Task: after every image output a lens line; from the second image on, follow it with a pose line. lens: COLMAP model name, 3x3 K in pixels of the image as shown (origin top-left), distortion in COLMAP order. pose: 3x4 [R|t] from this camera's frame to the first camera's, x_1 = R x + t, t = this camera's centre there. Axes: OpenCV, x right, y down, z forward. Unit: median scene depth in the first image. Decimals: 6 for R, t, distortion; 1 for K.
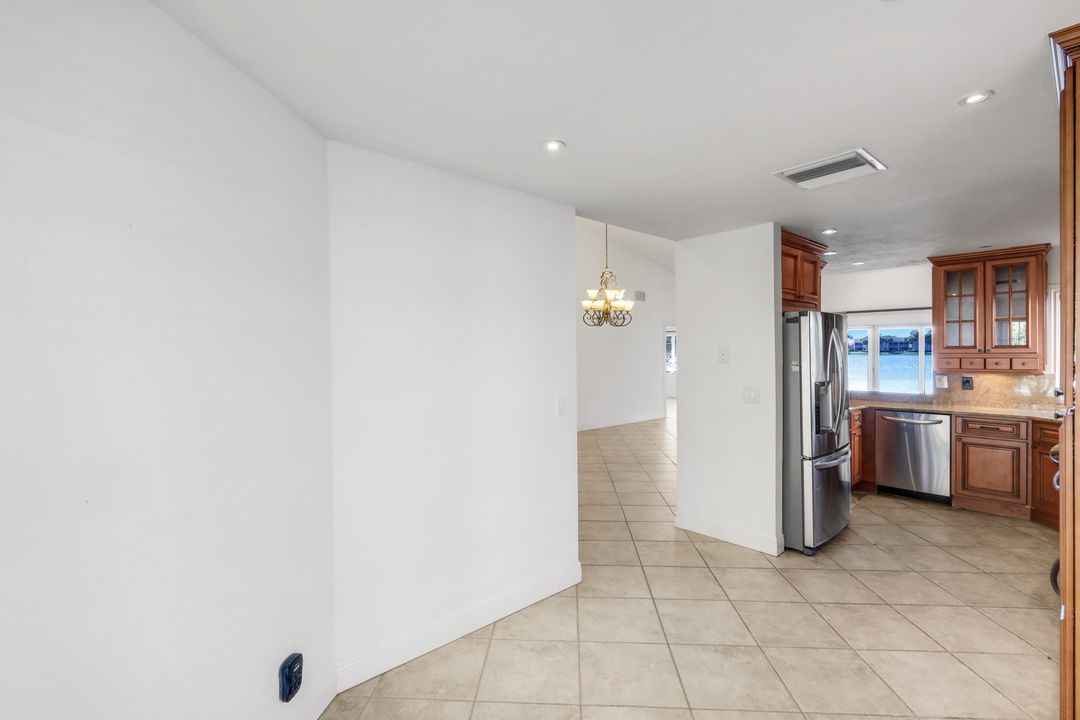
lens RADIAL K [[486.0, 0, 539.3], [0, 486.0, 356.4], [0, 0, 1]] dist [-0.003904, 0.000064]
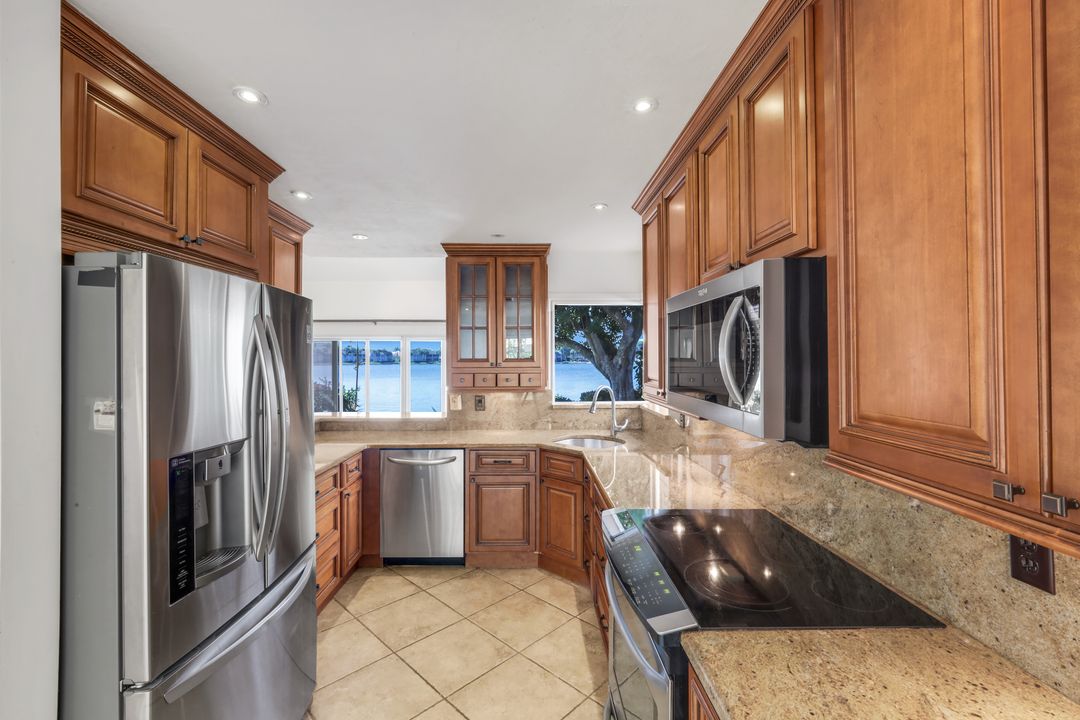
lens RADIAL K [[437.5, 0, 536.3], [0, 437.5, 356.4], [0, 0, 1]] dist [0.000683, 0.000510]
pose [[0.648672, 0.011923, 0.760975, 0.395902], [0.003675, 0.999817, -0.018799, -0.011395], [-0.761059, 0.014991, 0.648509, 0.464440]]
